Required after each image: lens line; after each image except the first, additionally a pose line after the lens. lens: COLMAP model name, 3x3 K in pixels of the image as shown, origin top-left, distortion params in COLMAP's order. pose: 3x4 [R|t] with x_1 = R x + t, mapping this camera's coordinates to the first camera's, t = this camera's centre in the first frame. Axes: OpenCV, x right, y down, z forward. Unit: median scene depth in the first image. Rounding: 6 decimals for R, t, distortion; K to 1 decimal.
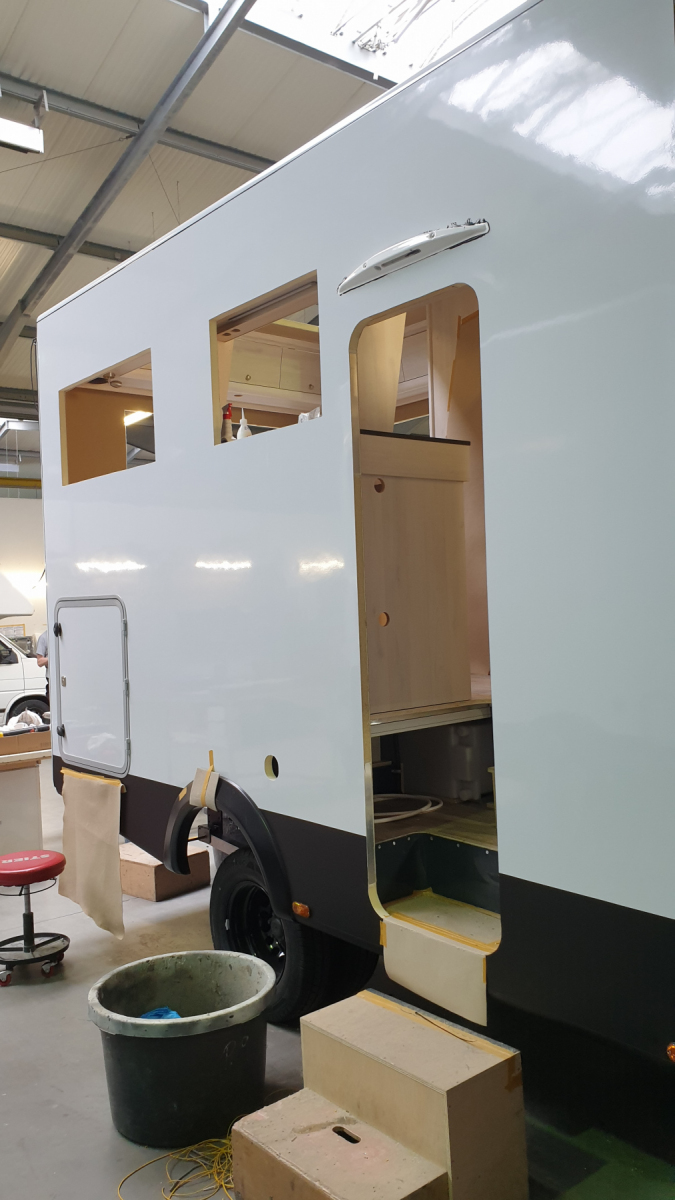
lens RADIAL K [[937.9, 0, 337.8], [0, 937.9, 596.6], [0, 0, 1]] dist [0.025958, -0.038660]
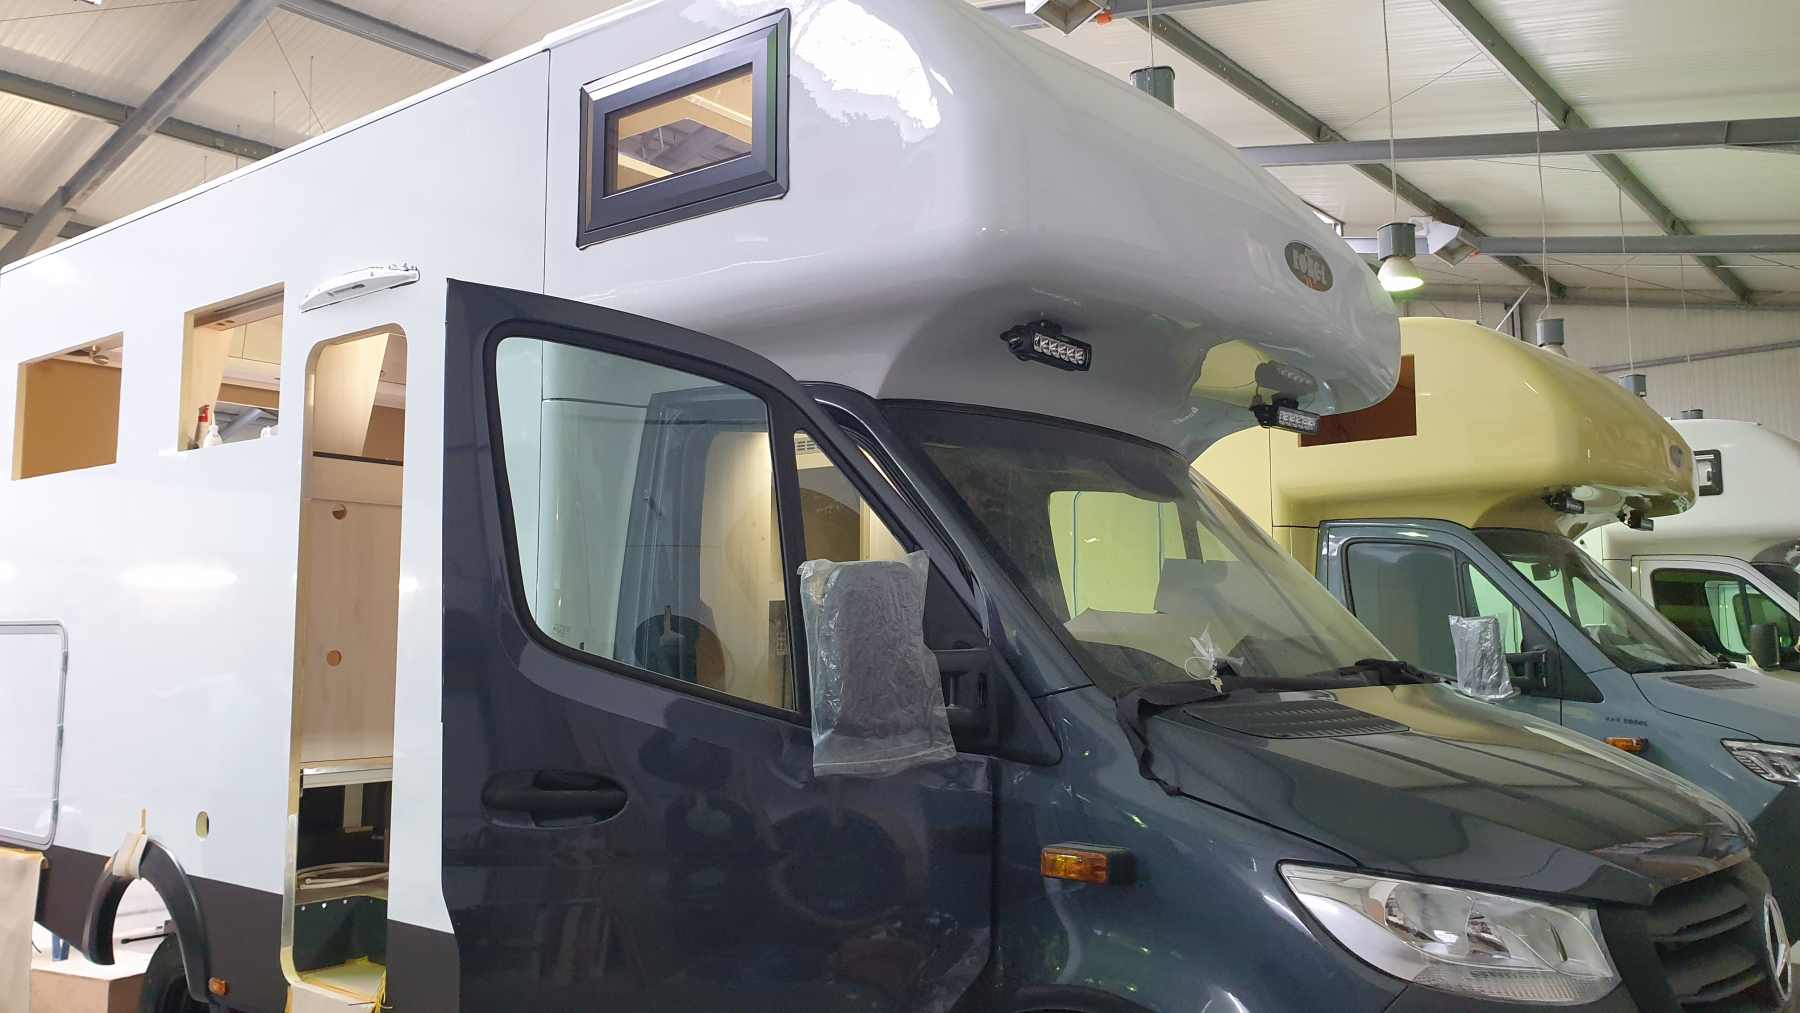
lens RADIAL K [[1406.8, 0, 904.2], [0, 1406.8, 512.0], [0, 0, 1]] dist [0.025958, -0.038660]
pose [[0.977077, 0.059589, 0.204375, 0.244205], [-0.038752, 0.993771, -0.104487, 0.004656], [-0.209328, 0.094172, 0.973300, -0.384226]]
